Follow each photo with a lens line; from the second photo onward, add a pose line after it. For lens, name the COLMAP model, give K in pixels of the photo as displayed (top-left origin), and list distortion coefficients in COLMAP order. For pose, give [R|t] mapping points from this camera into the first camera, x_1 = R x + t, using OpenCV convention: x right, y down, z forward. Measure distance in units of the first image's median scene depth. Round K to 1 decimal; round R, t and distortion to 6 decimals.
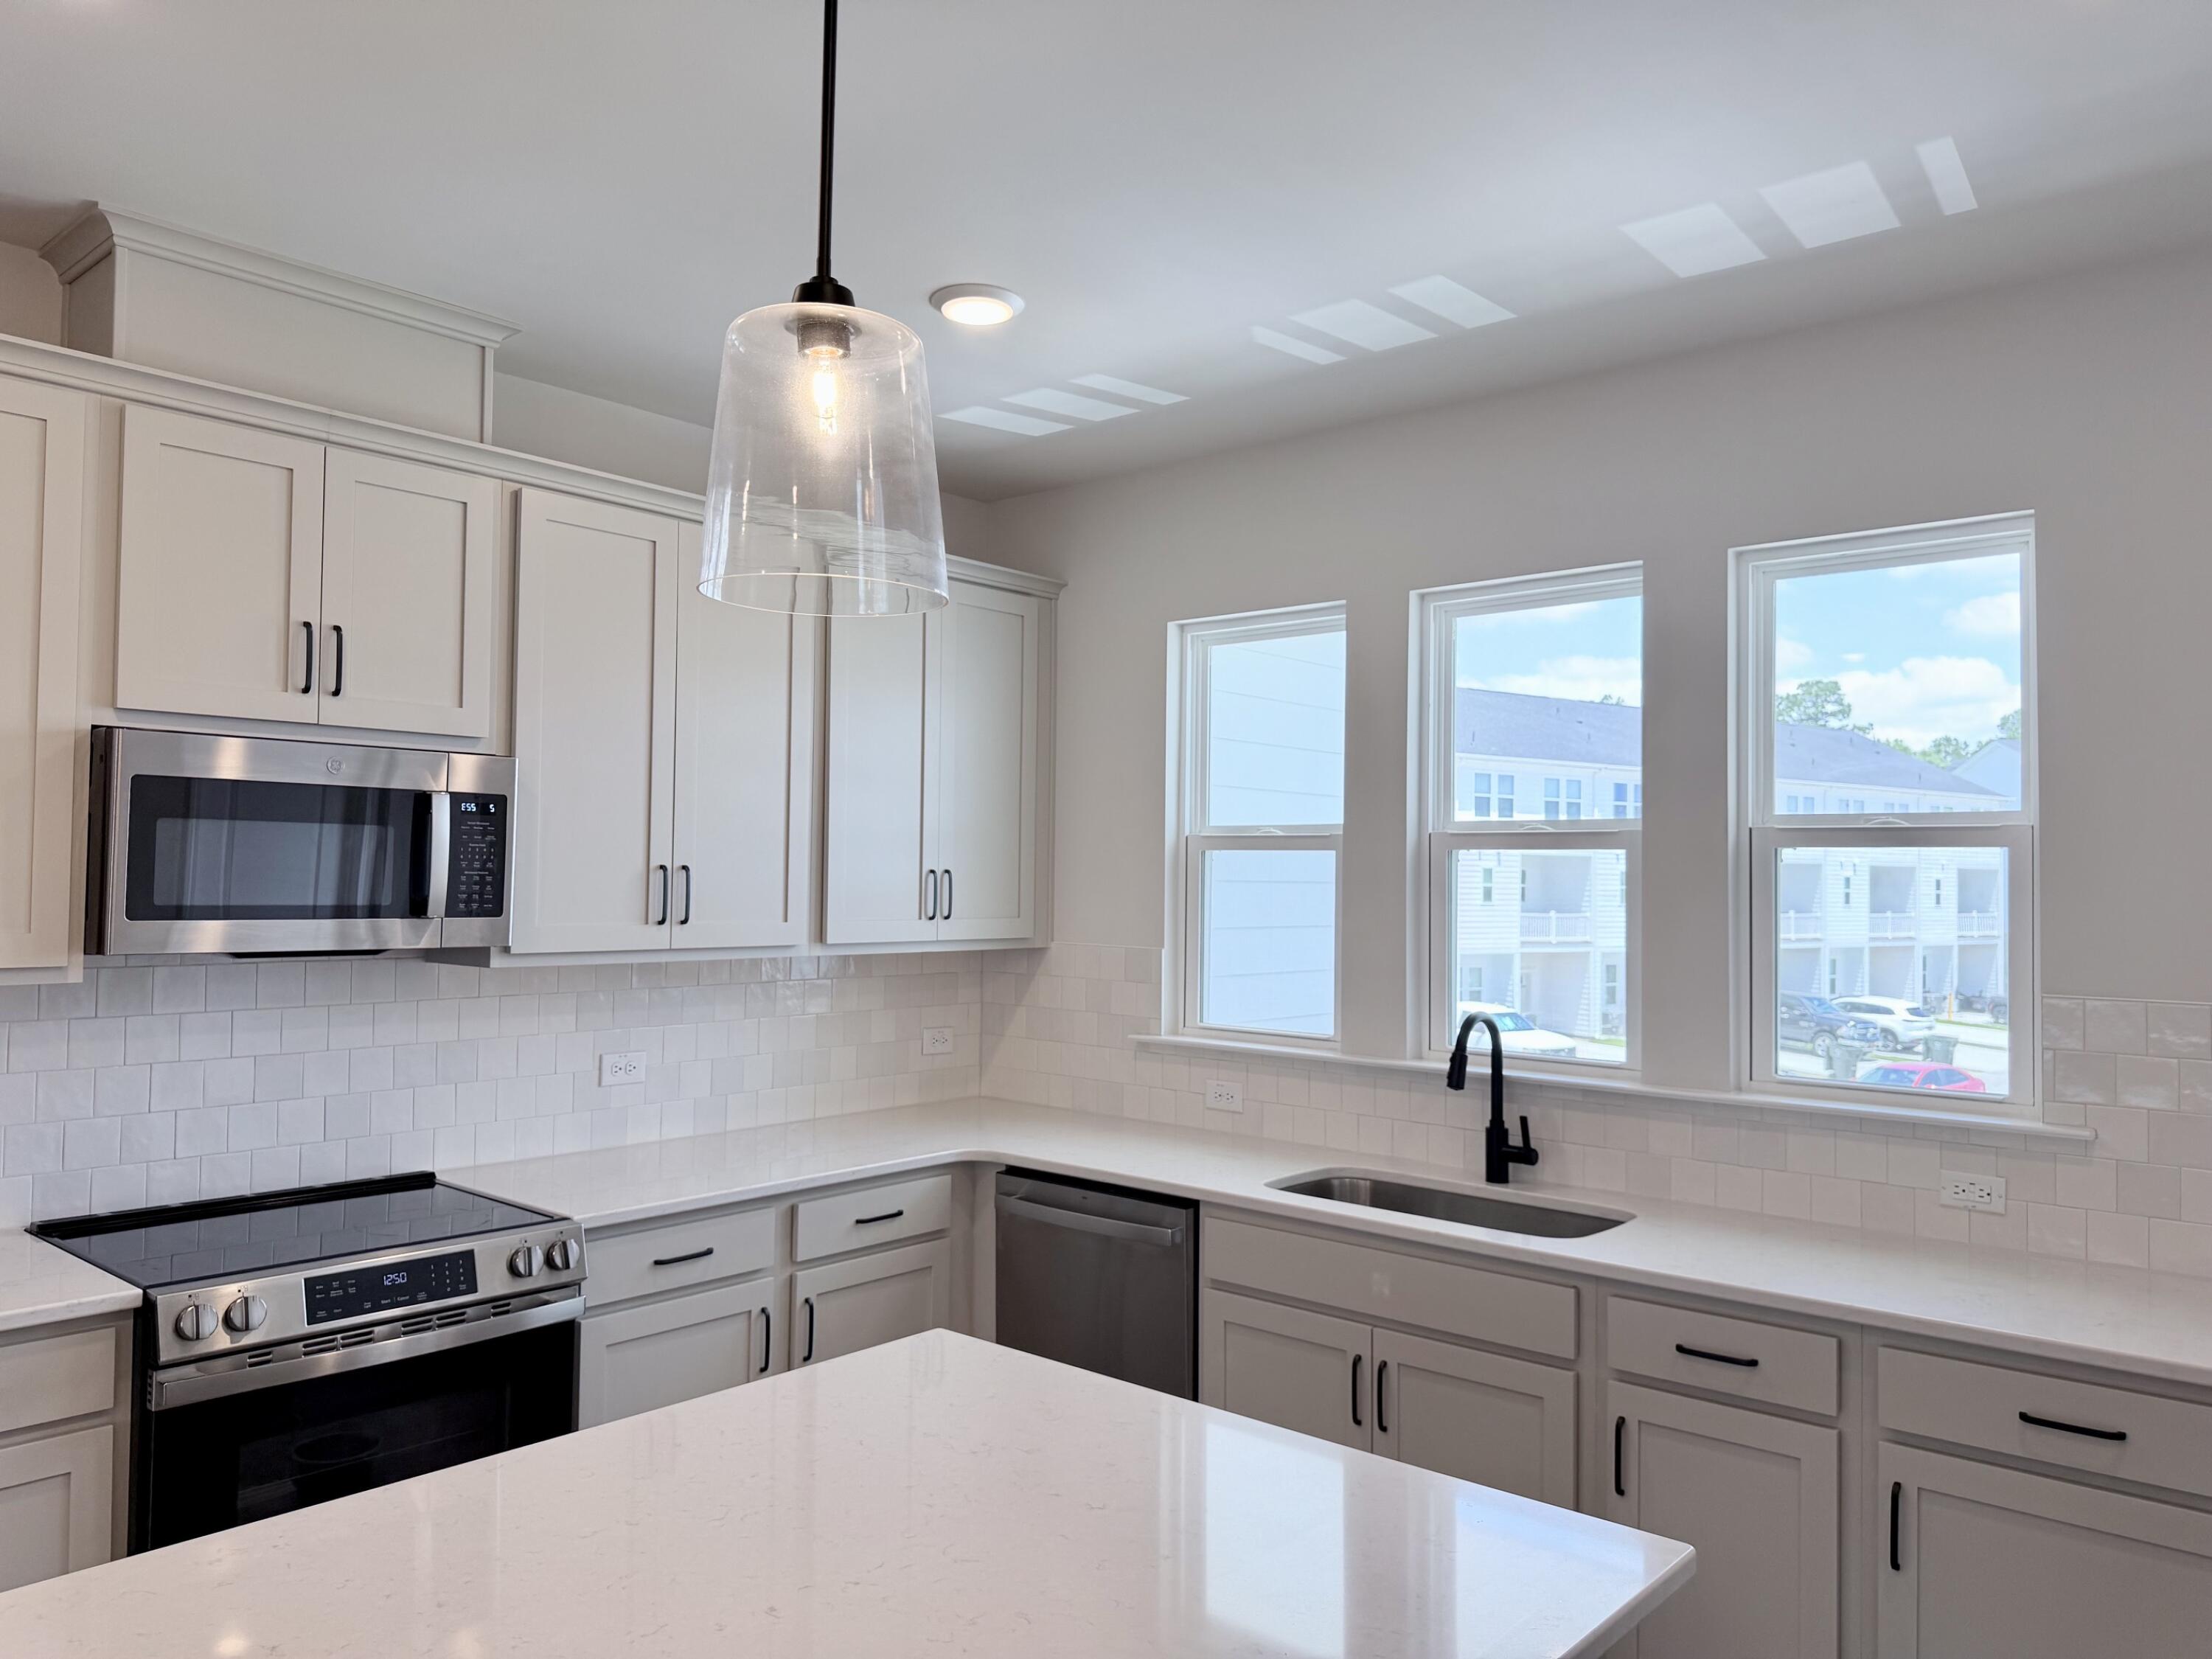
lens RADIAL K [[1590.2, 0, 1106.0], [0, 1590.2, 829.5], [0, 0, 1]] dist [0.030531, -0.041479]
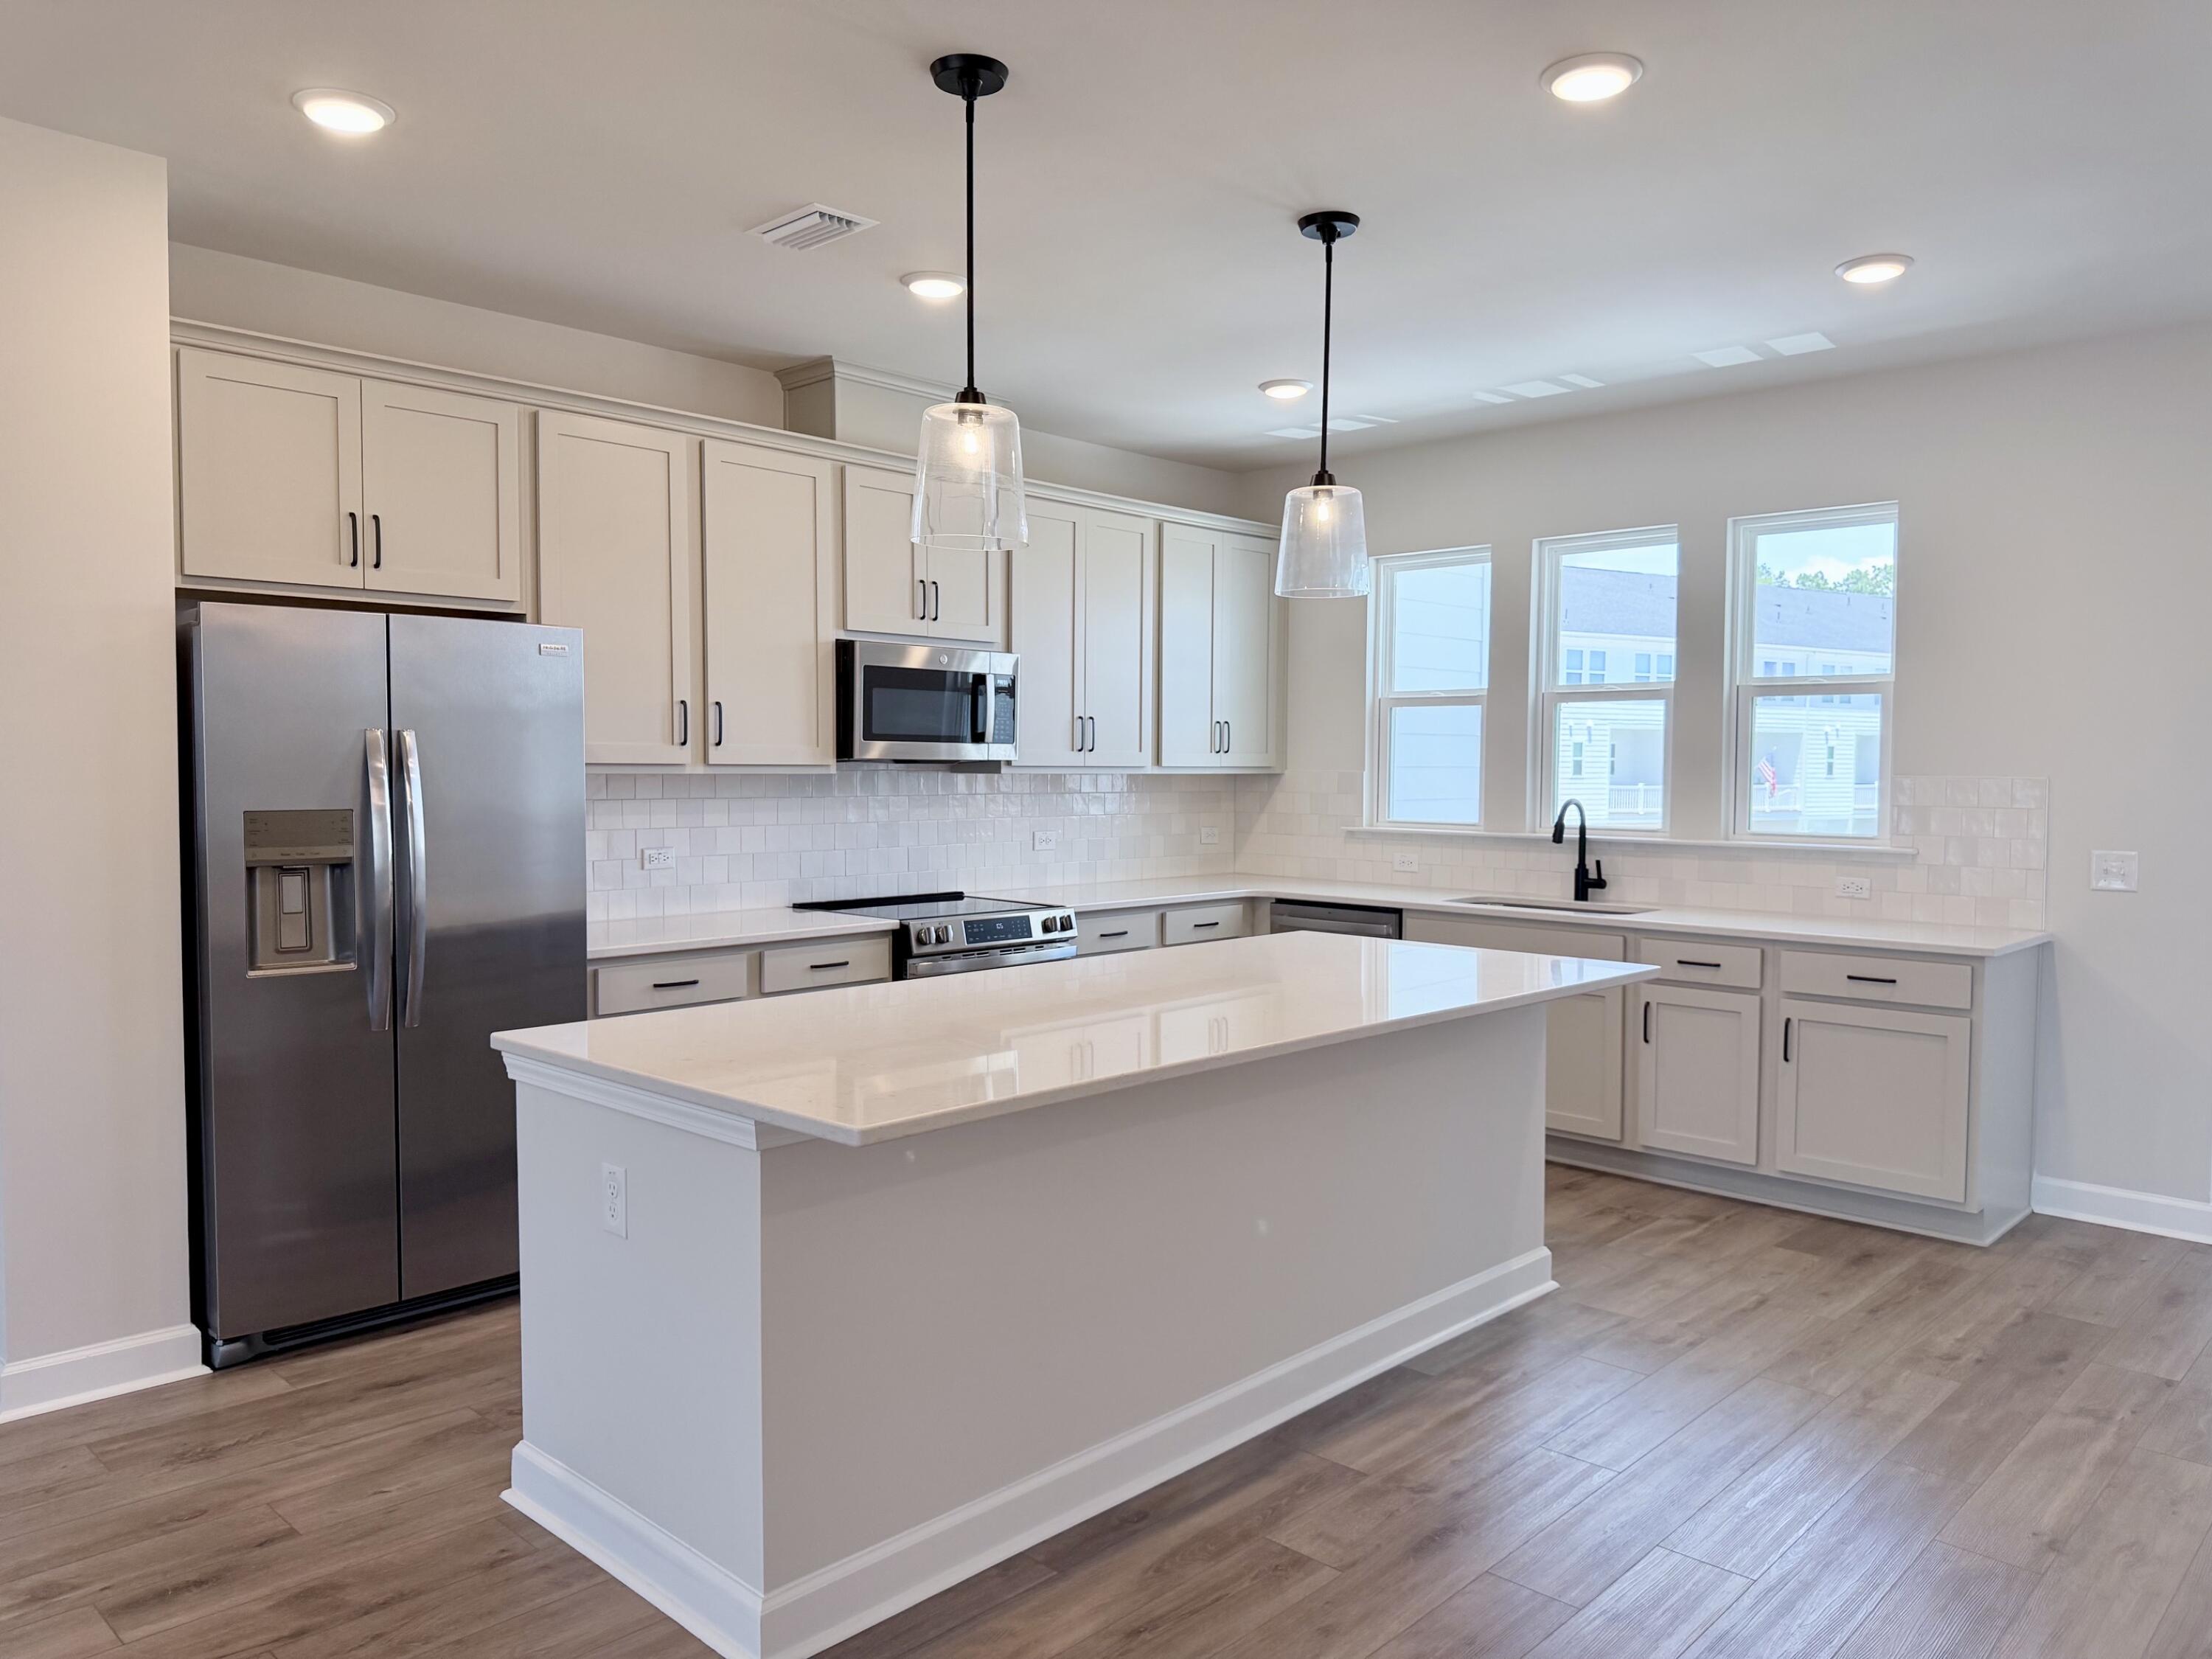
lens RADIAL K [[1553.5, 0, 1102.1], [0, 1553.5, 844.7], [0, 0, 1]] dist [0.126239, -0.242655]
pose [[0.998263, -0.003083, -0.058826, -0.186536], [0.008074, 0.996366, 0.084788, 0.021089], [0.058351, -0.085116, 0.994661, -0.772287]]
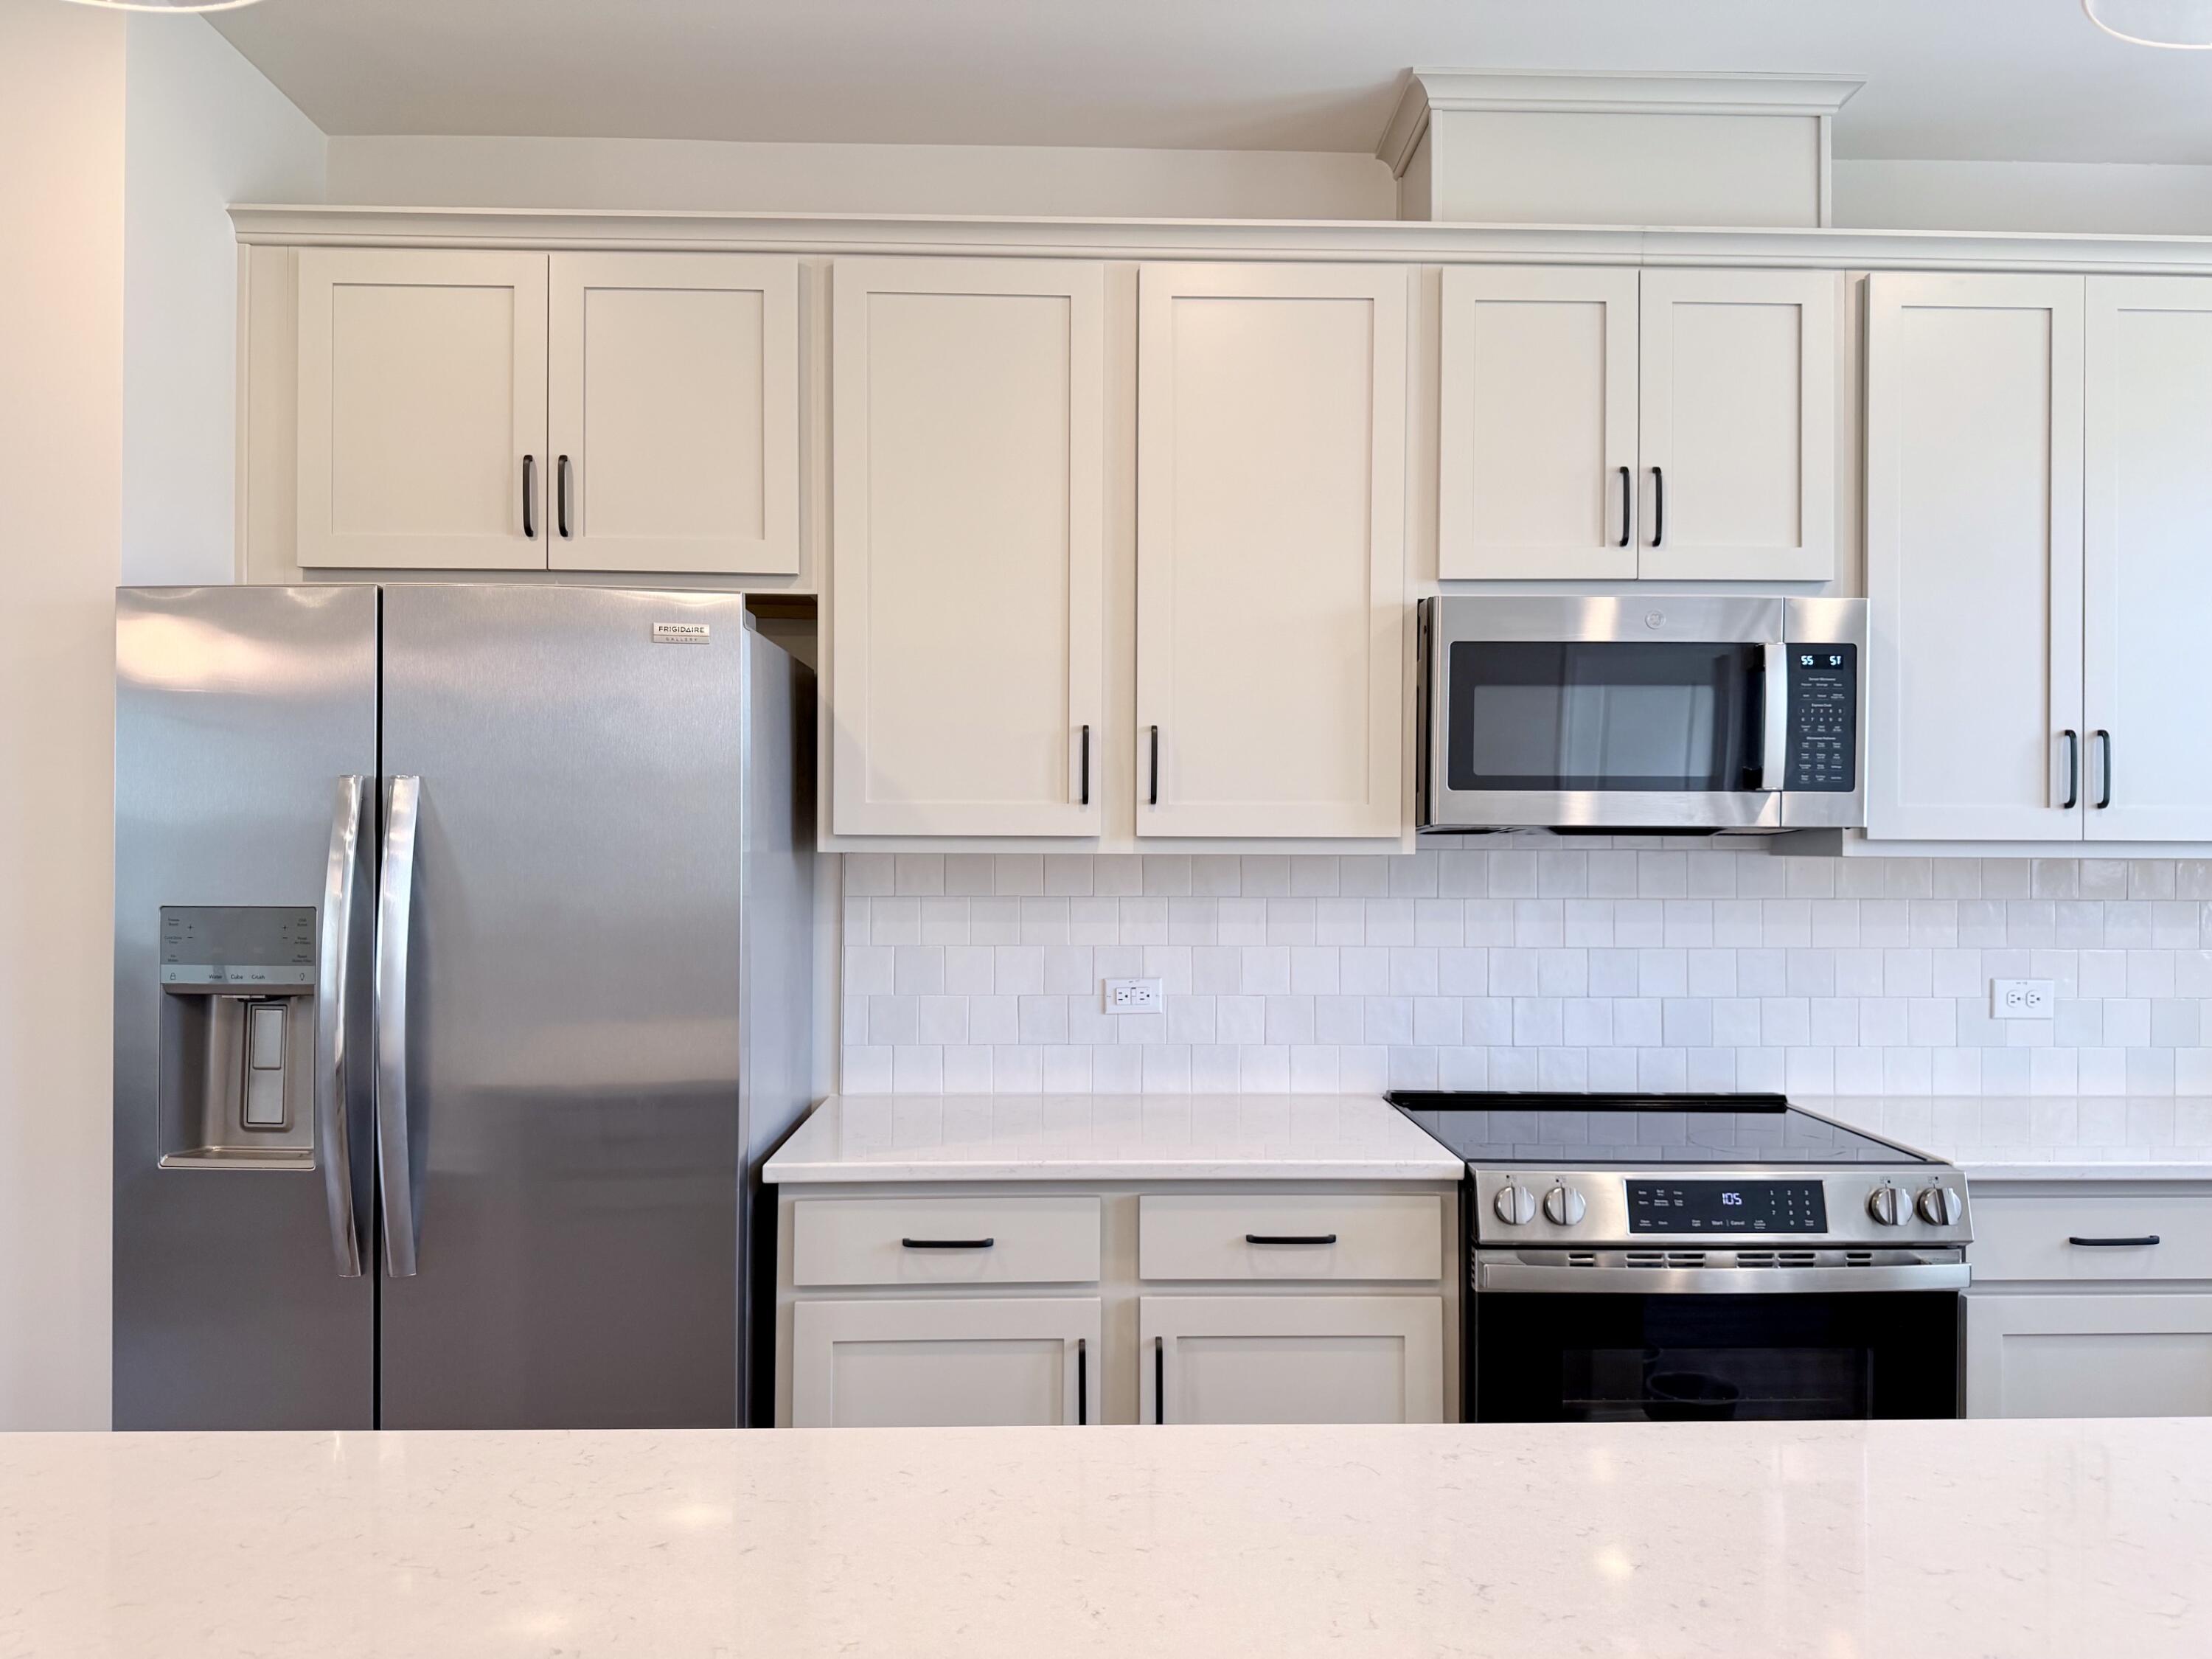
lens RADIAL K [[1553.5, 0, 1102.1], [0, 1553.5, 844.7], [0, 0, 1]] dist [0.126239, -0.242655]
pose [[0.675945, -0.009781, -0.736887, -0.041603], [0.027750, 0.999541, 0.012188, 0.063969], [0.736429, -0.028687, 0.675906, 0.166580]]
